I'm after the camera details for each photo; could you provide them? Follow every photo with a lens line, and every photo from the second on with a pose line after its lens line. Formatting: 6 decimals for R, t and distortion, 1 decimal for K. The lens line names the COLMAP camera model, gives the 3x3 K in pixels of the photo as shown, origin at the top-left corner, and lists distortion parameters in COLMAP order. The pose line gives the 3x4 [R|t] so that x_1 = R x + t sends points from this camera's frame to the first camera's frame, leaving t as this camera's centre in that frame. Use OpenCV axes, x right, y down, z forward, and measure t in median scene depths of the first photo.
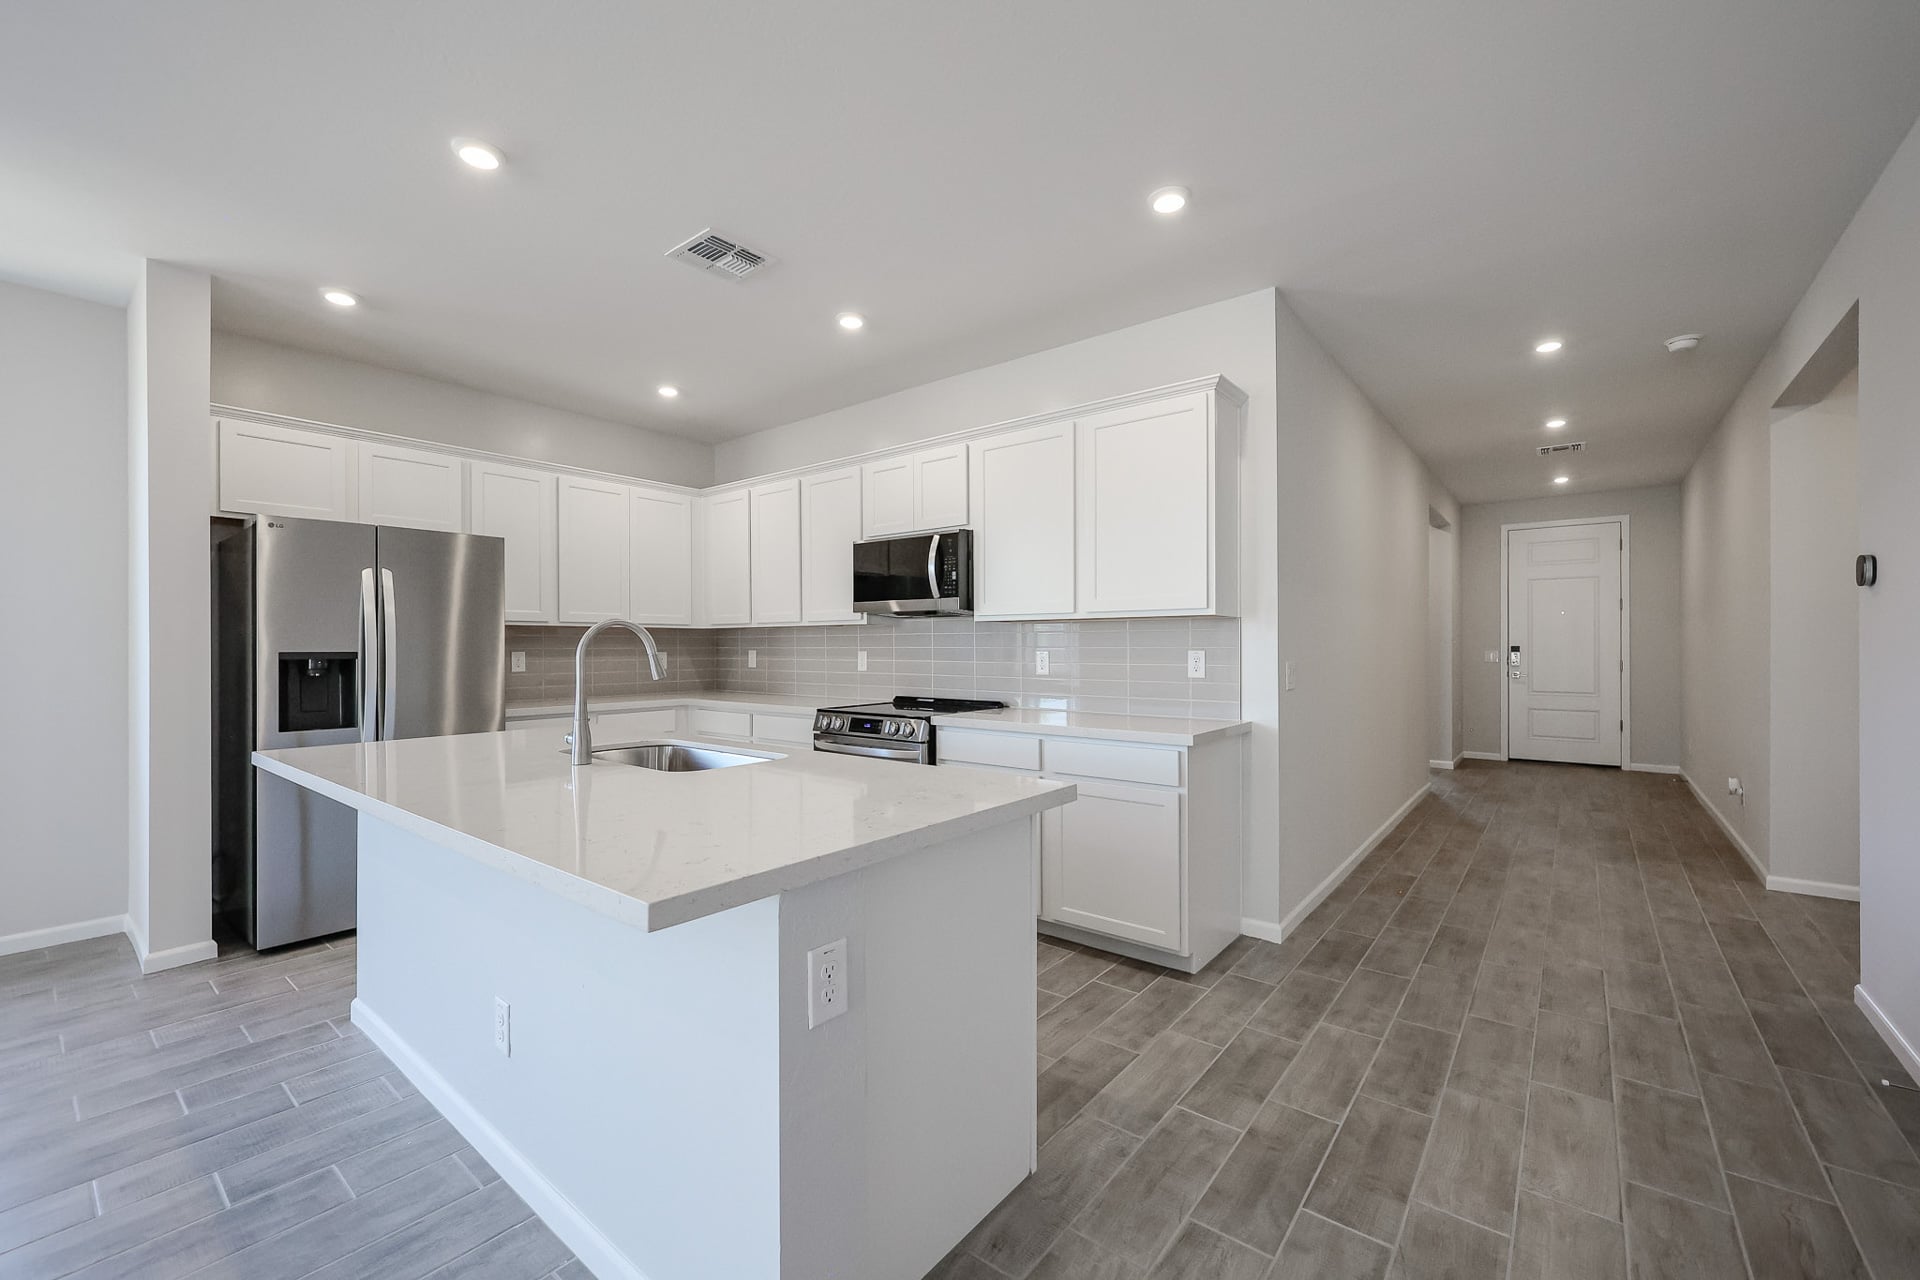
lens RADIAL K [[773.3, 0, 959.2], [0, 773.3, 648.3], [0, 0, 1]] dist [0.000700, -0.000004]
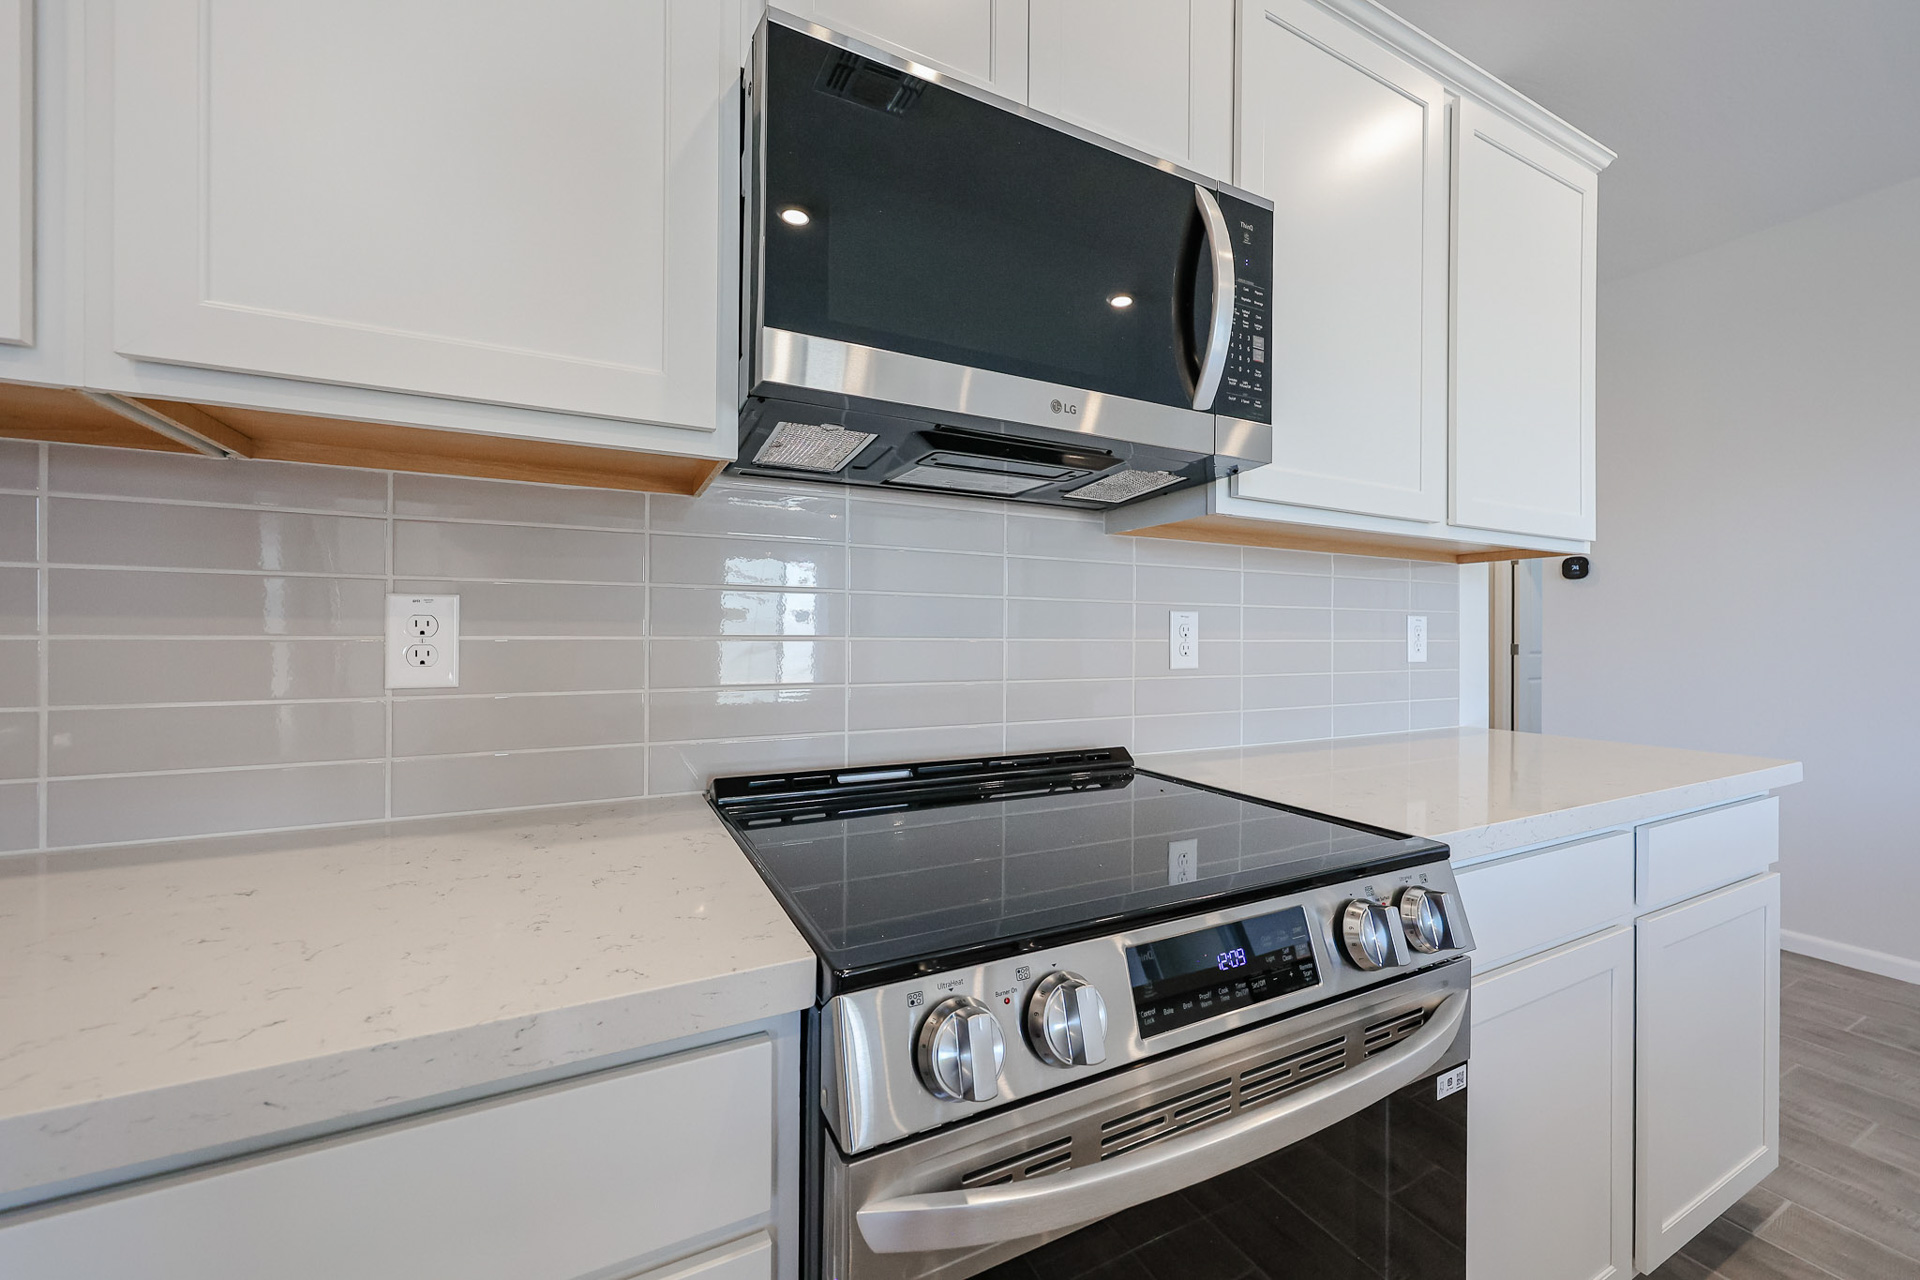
lens RADIAL K [[712.0, 0, 951.4], [0, 712.0, 639.3], [0, 0, 1]] dist [0.000153, 0.000056]
pose [[0.425589, -0.003933, 0.904908, -0.341079], [-0.008261, 0.999932, 0.008231, 0.019273], [-0.904879, -0.010978, 0.425527, 1.113229]]
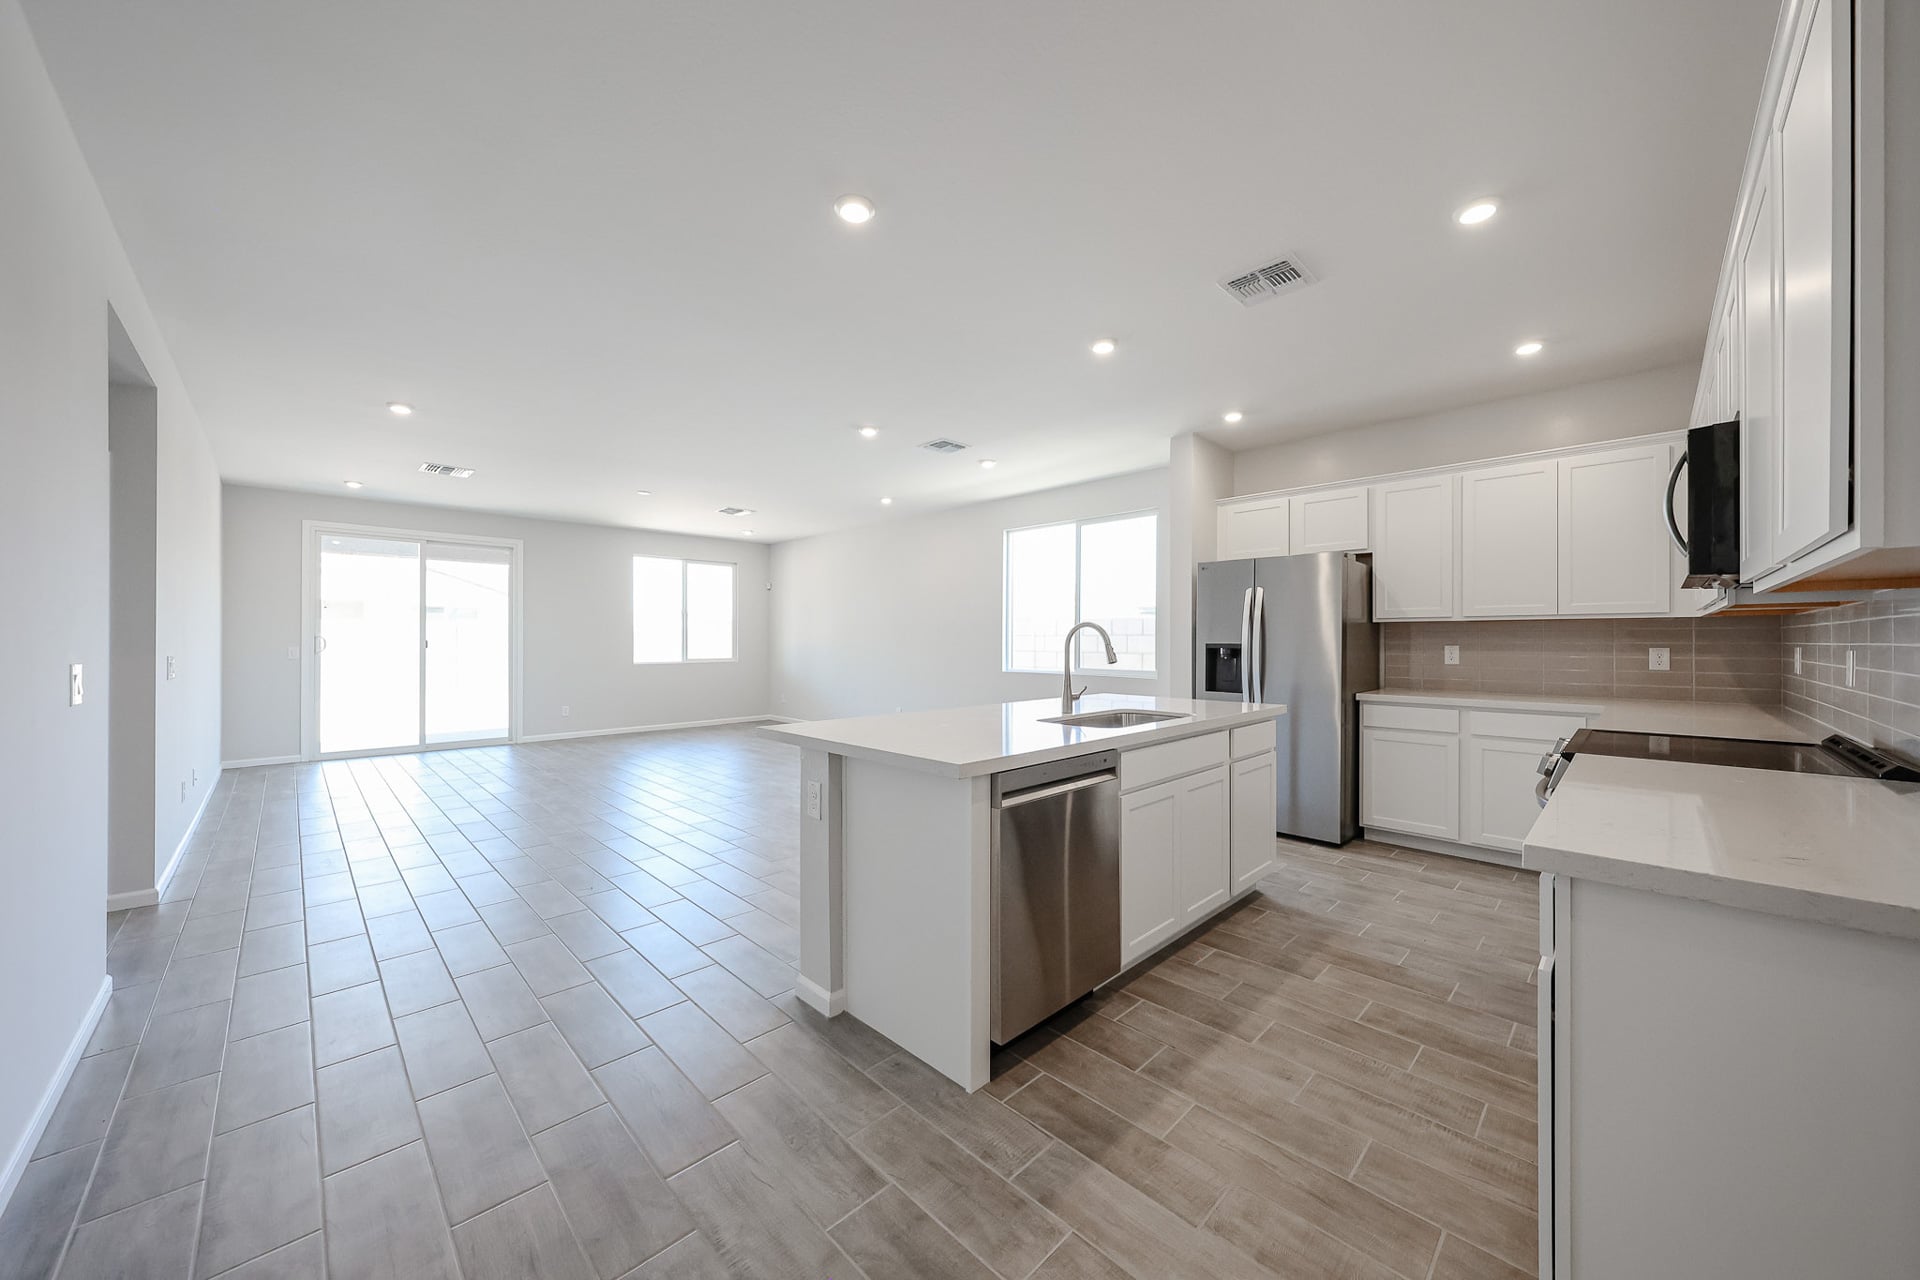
lens RADIAL K [[674.5, 0, 962.9], [0, 674.5, 642.7], [0, 0, 1]] dist [-0.001030, -0.000030]
pose [[-0.111824, 0.005005, -0.993715, 0.600234], [-0.003512, 0.999979, 0.005432, -0.002954], [0.993722, 0.004098, -0.111804, 0.600217]]
